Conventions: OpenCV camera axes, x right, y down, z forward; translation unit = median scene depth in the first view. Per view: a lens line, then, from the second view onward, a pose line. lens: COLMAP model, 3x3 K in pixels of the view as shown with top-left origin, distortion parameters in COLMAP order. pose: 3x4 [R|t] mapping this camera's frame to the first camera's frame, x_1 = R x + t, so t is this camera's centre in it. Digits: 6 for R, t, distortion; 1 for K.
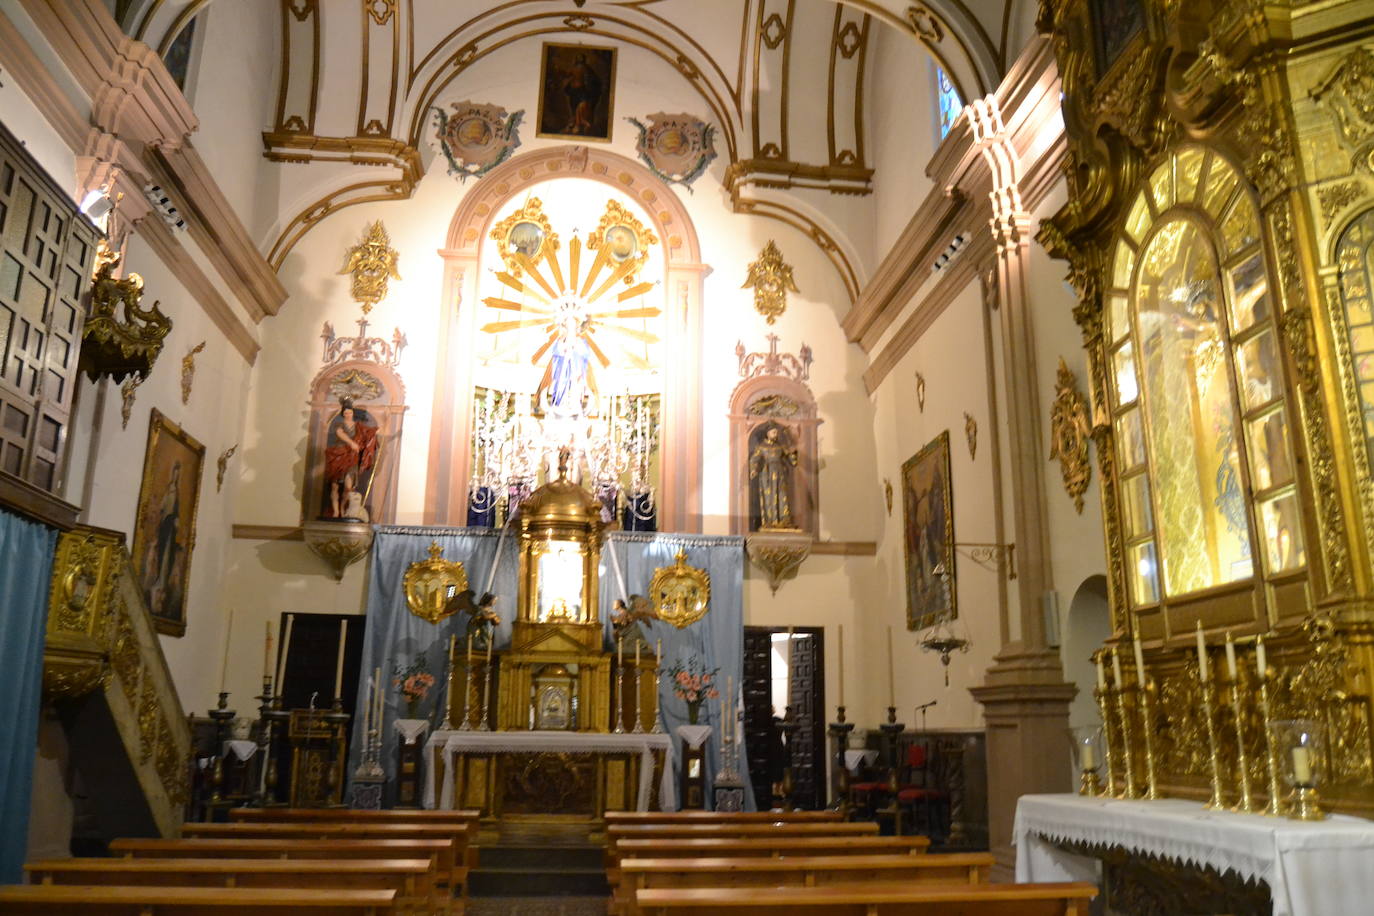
lens RADIAL K [[1088.9, 0, 690.2], [0, 1088.9, 450.2], [0, 0, 1]] dist [-0.083821, 0.022667]
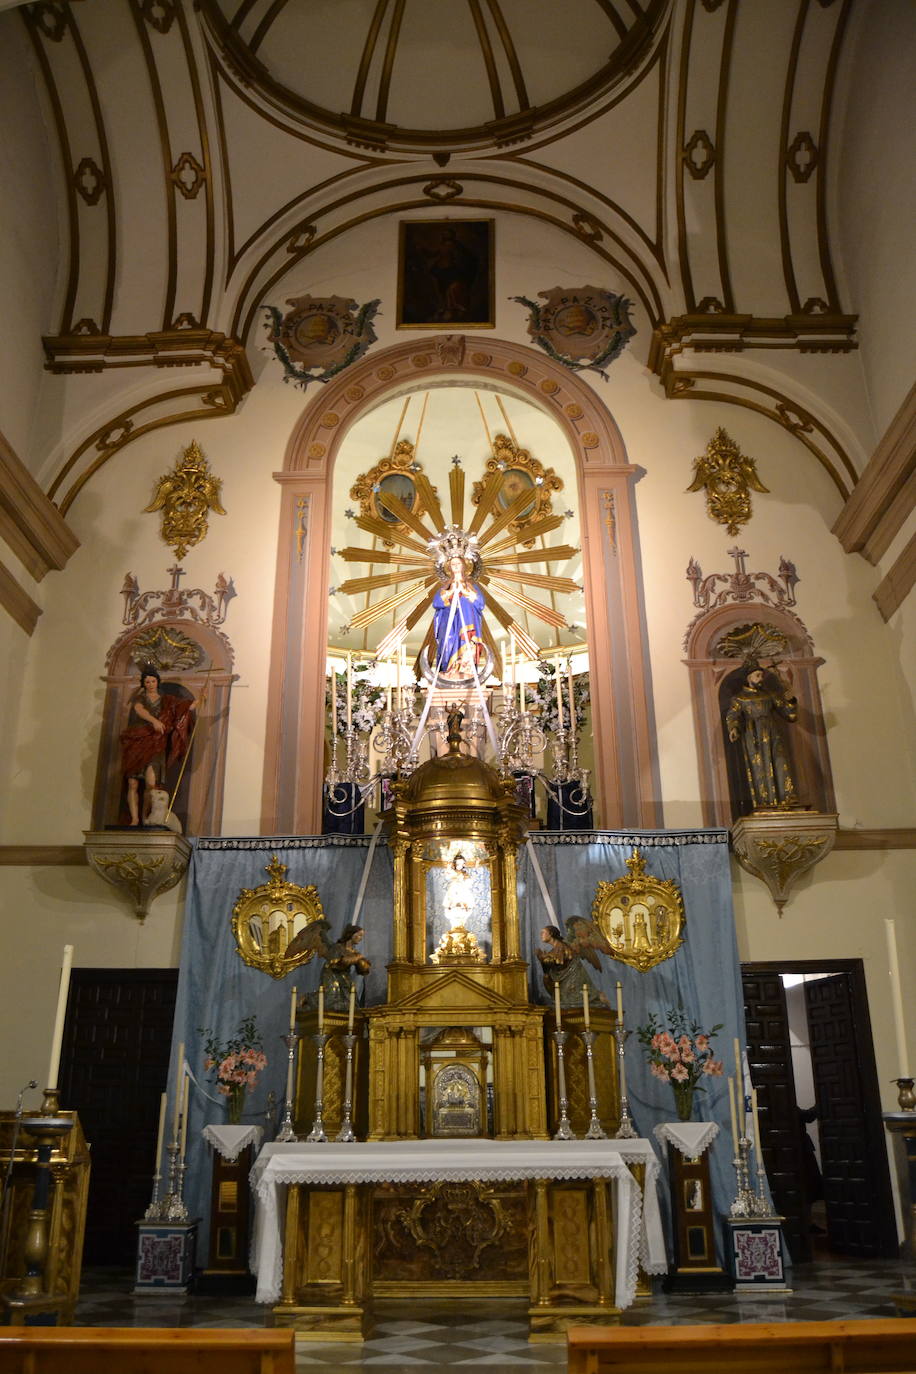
lens RADIAL K [[1088.9, 0, 449.7], [0, 1088.9, 697.2], [0, 0, 1]] dist [-0.083821, 0.022667]
pose [[0.989801, -0.070913, -0.123550, -0.031397], [0.054542, 0.989857, -0.131182, 0.075527], [0.131600, 0.123106, 0.983629, 0.304896]]
